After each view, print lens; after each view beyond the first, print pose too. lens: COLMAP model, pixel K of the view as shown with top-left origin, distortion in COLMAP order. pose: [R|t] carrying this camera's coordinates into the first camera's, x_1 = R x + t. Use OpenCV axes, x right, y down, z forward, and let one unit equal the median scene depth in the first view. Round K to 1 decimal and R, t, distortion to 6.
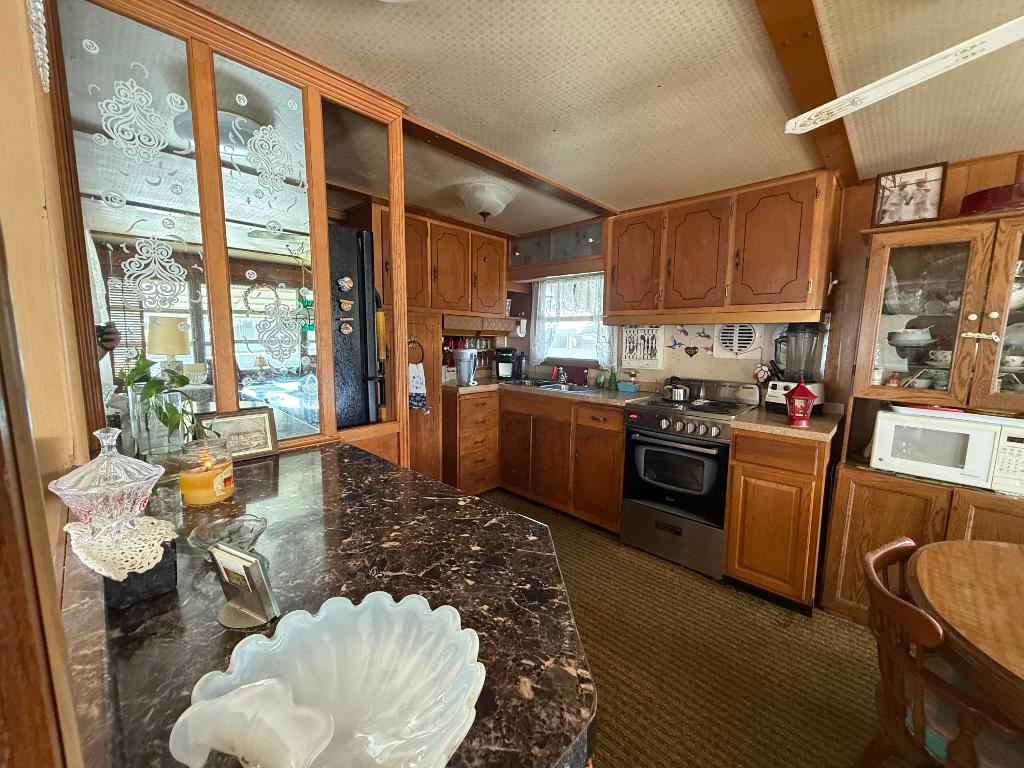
lens RADIAL K [[406.5, 0, 510.0], [0, 406.5, 384.4], [0, 0, 1]] dist [-0.000014, 0.000315]
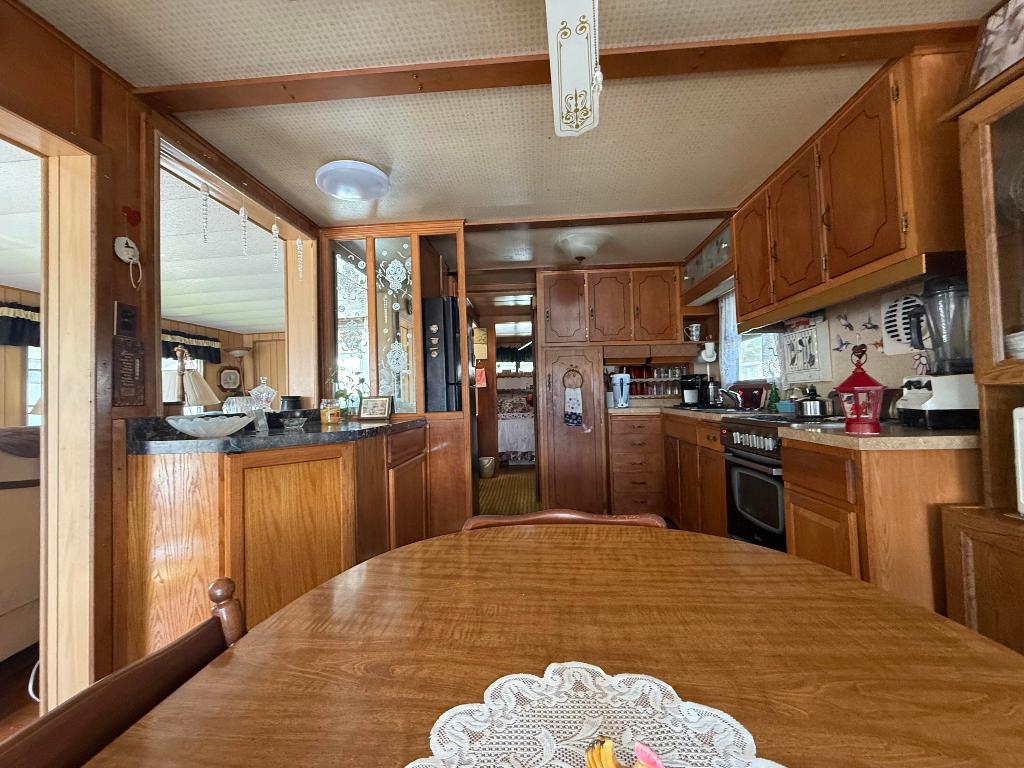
lens RADIAL K [[406.5, 0, 510.0], [0, 406.5, 384.4], [0, 0, 1]] dist [-0.000014, 0.000315]
pose [[0.636905, -0.053463, -0.769087, 0.582689], [-0.057469, 0.991524, -0.116518, 0.090360], [0.768798, 0.118410, 0.628434, 0.091568]]
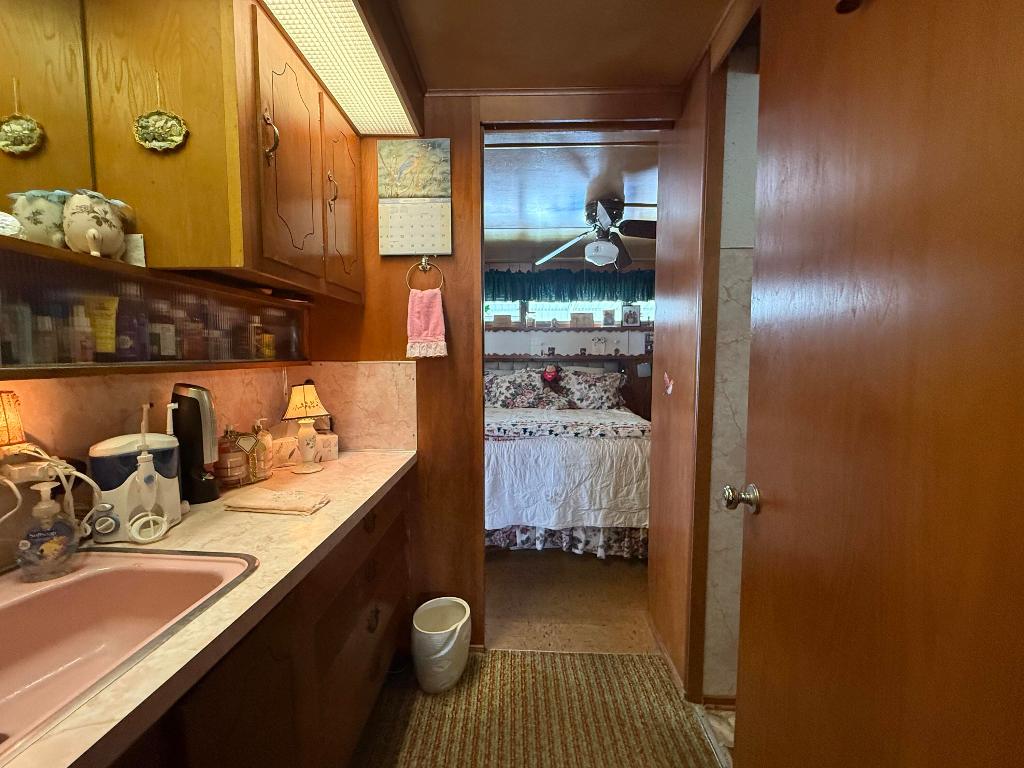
lens RADIAL K [[406.5, 0, 510.0], [0, 406.5, 384.4], [0, 0, 1]] dist [-0.000014, 0.000315]
pose [[0.666529, 0.045074, -0.744115, -0.503413], [-0.085978, 0.996157, -0.016672, -0.074252], [0.740505, 0.075090, 0.667843, 0.915935]]
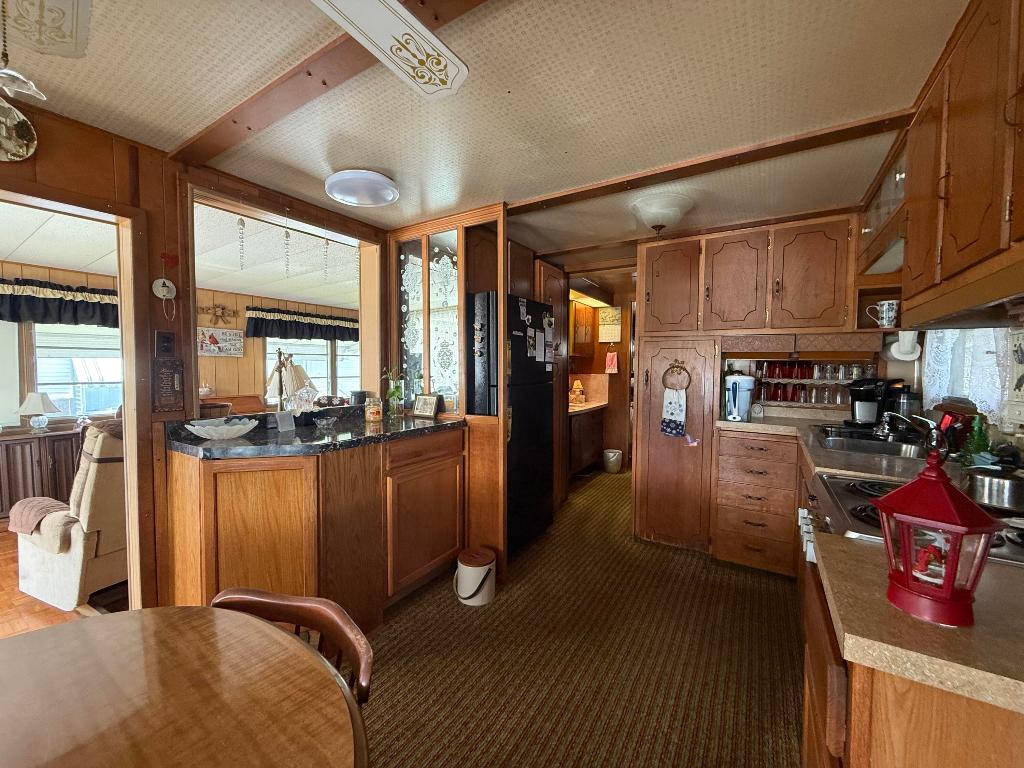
lens RADIAL K [[406.5, 0, 510.0], [0, 406.5, 384.4], [0, 0, 1]] dist [-0.000014, 0.000315]
pose [[0.200323, 0.030047, -0.979269, 0.638029], [-0.121649, 0.992558, 0.005569, -0.020145], [0.972148, 0.118011, 0.202487, 0.421170]]
